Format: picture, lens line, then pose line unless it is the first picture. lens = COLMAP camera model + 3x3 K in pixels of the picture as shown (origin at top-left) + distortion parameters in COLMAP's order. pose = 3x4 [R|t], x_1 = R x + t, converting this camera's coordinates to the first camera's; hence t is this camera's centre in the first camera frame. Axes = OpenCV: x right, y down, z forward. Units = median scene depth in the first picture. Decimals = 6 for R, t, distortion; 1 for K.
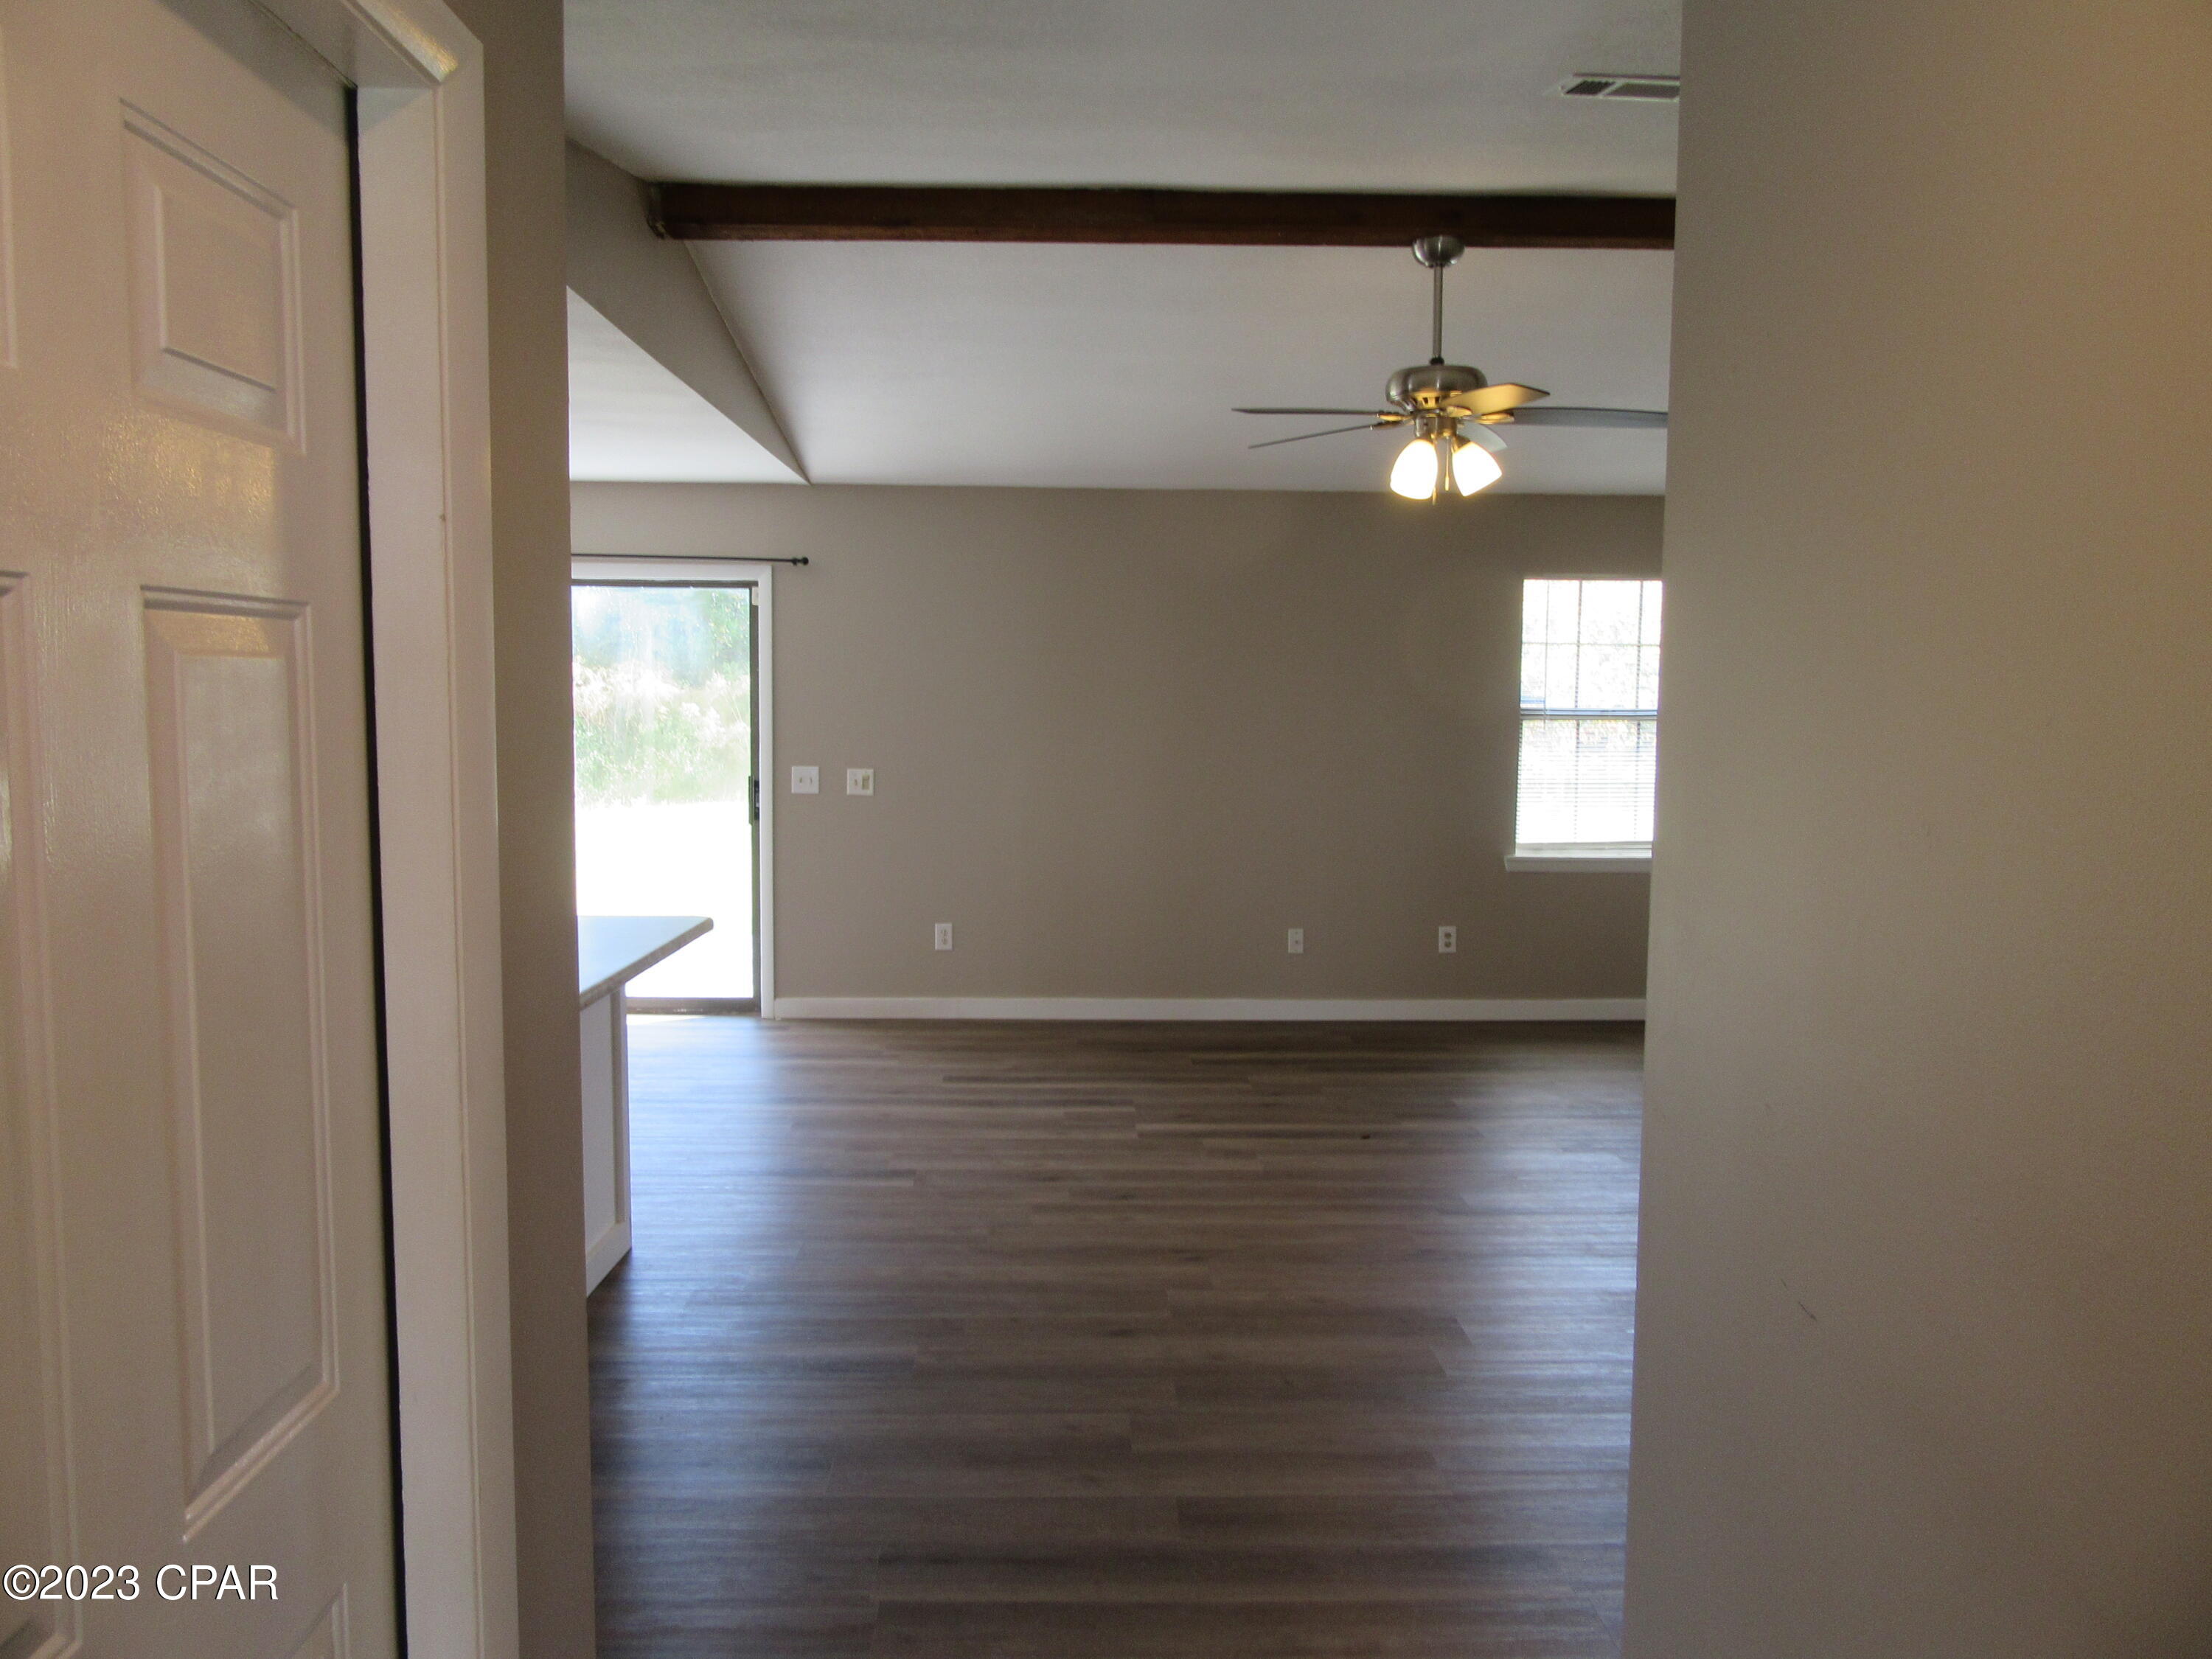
lens RADIAL K [[1634.3, 0, 1096.3], [0, 1634.3, 832.2], [0, 0, 1]] dist [-0.016594, 0.017288]
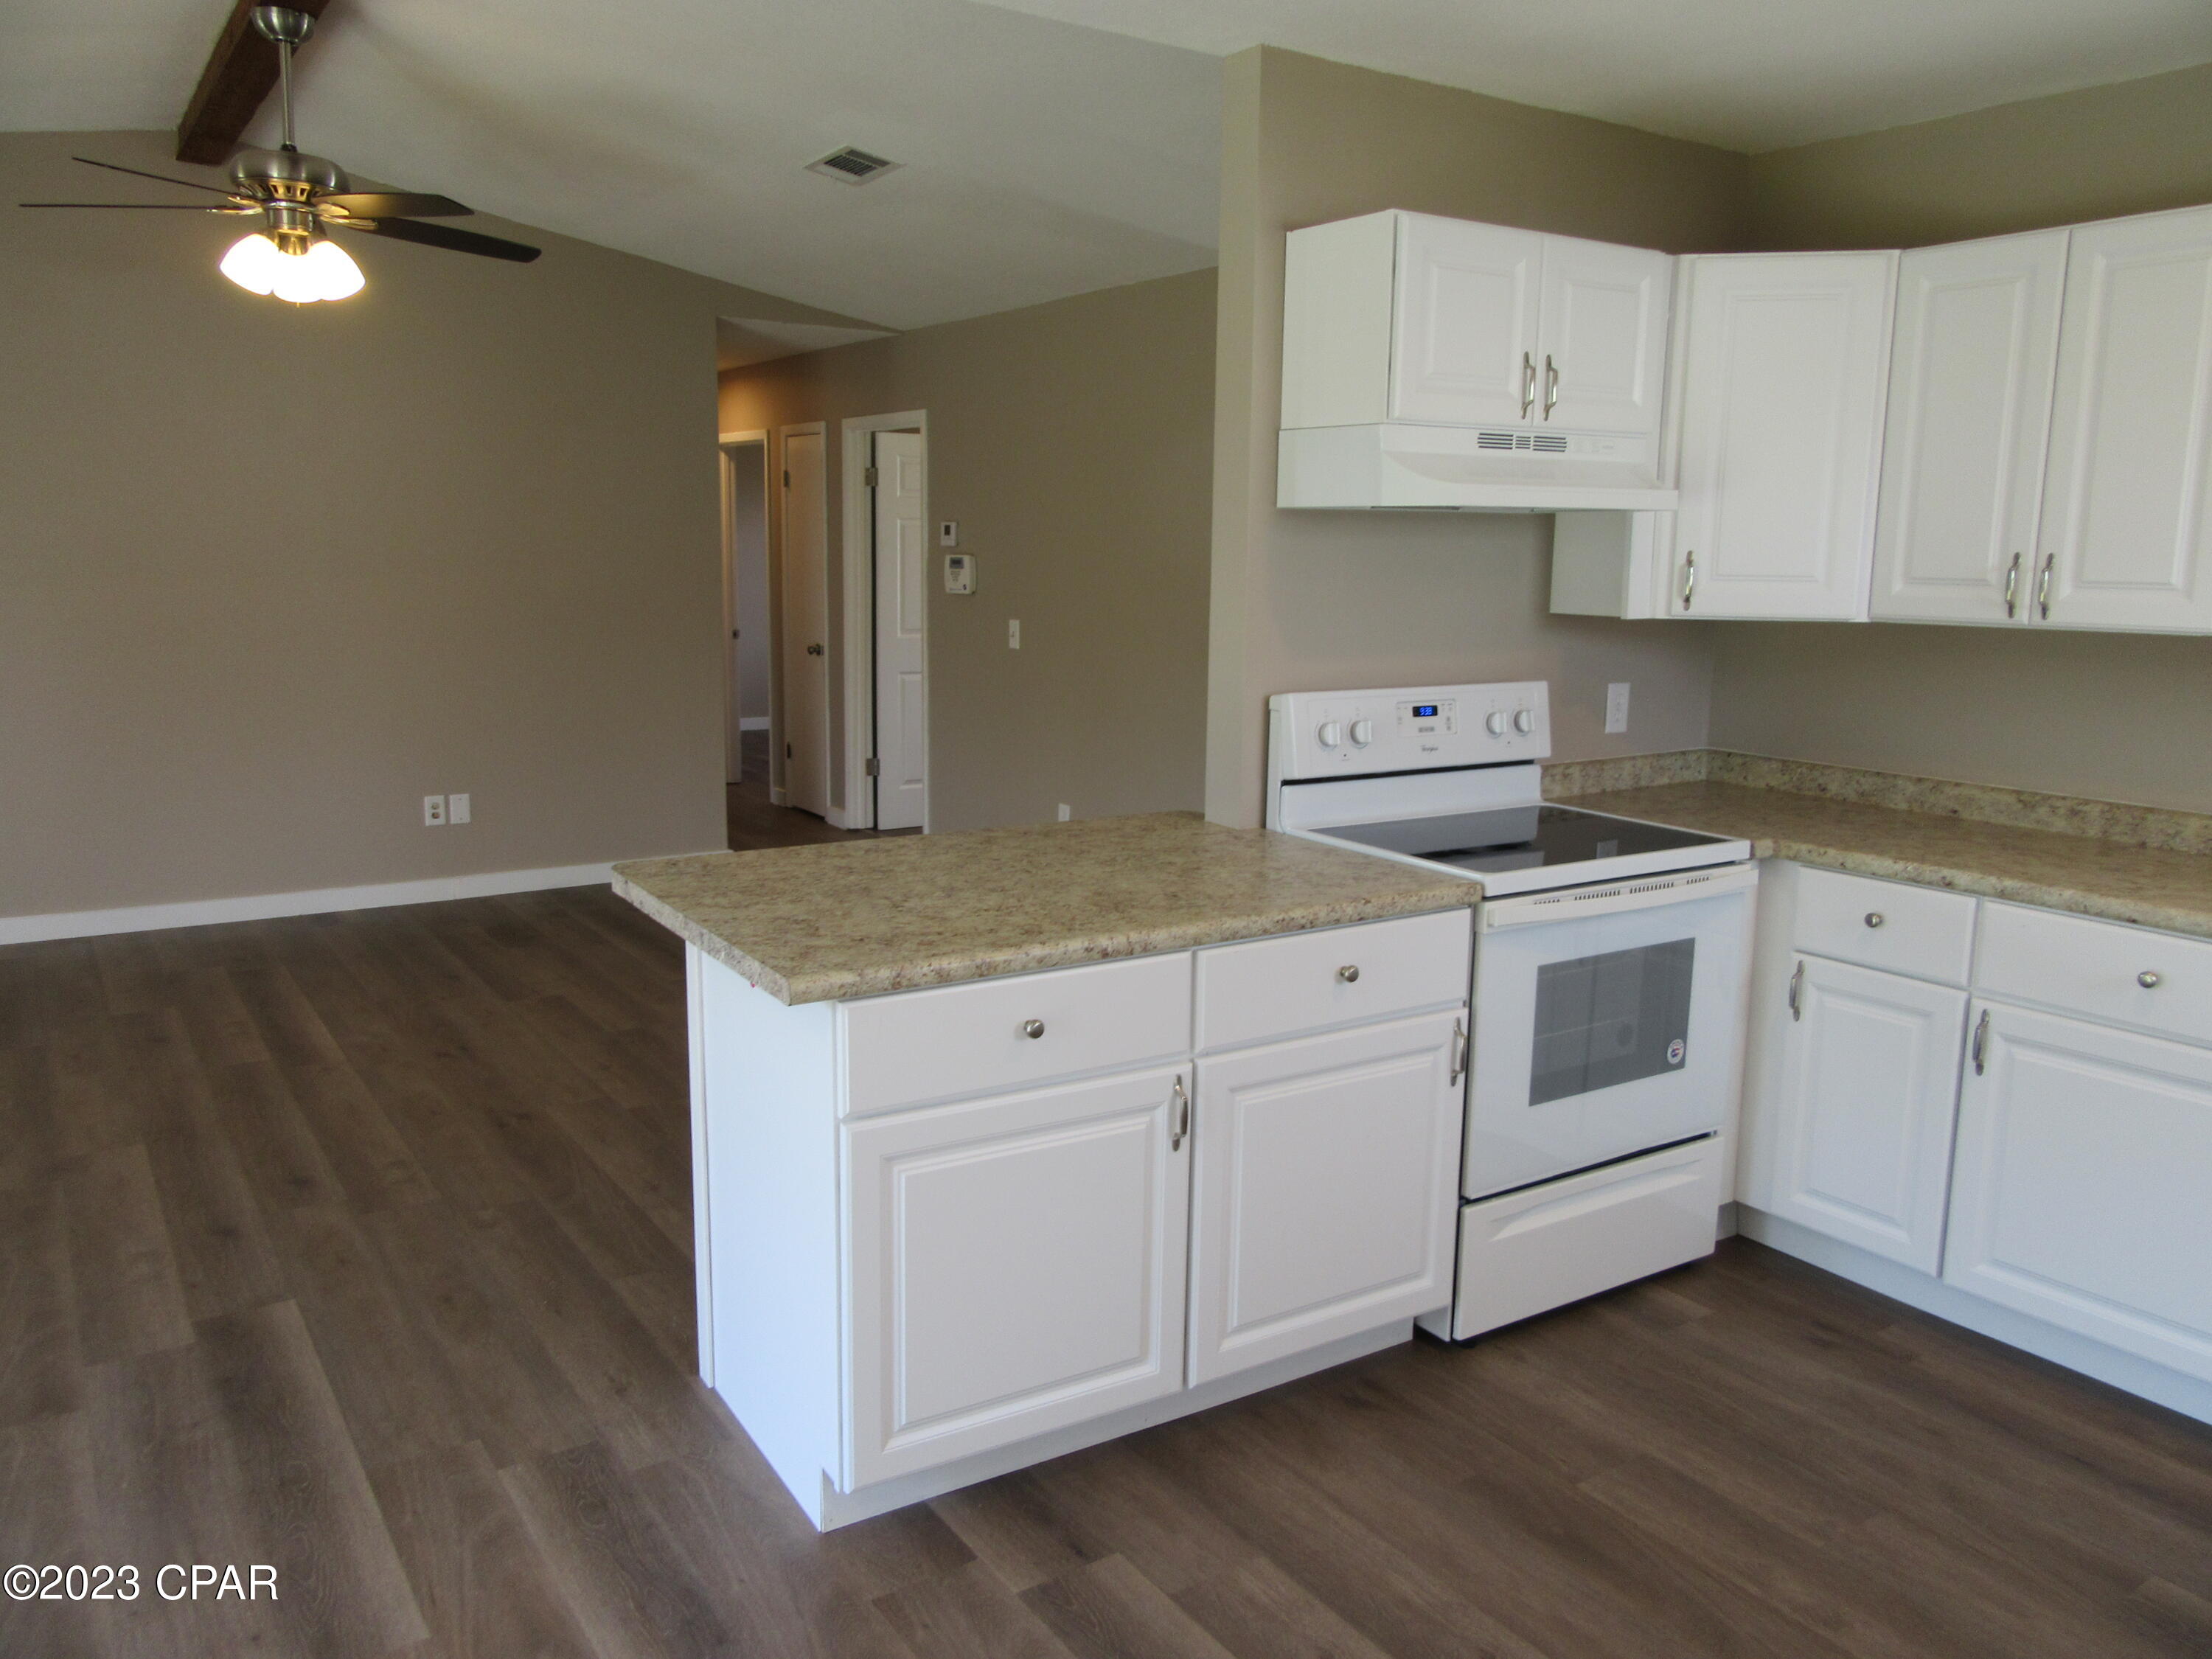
lens RADIAL K [[1634.3, 0, 1106.4], [0, 1634.3, 831.0], [0, 0, 1]] dist [-0.016594, 0.017288]
pose [[-0.537954, -0.161632, 0.827334, -0.580417], [0.056072, 0.972411, 0.226434, -0.064169], [-0.841107, 0.168201, -0.514049, 0.769894]]
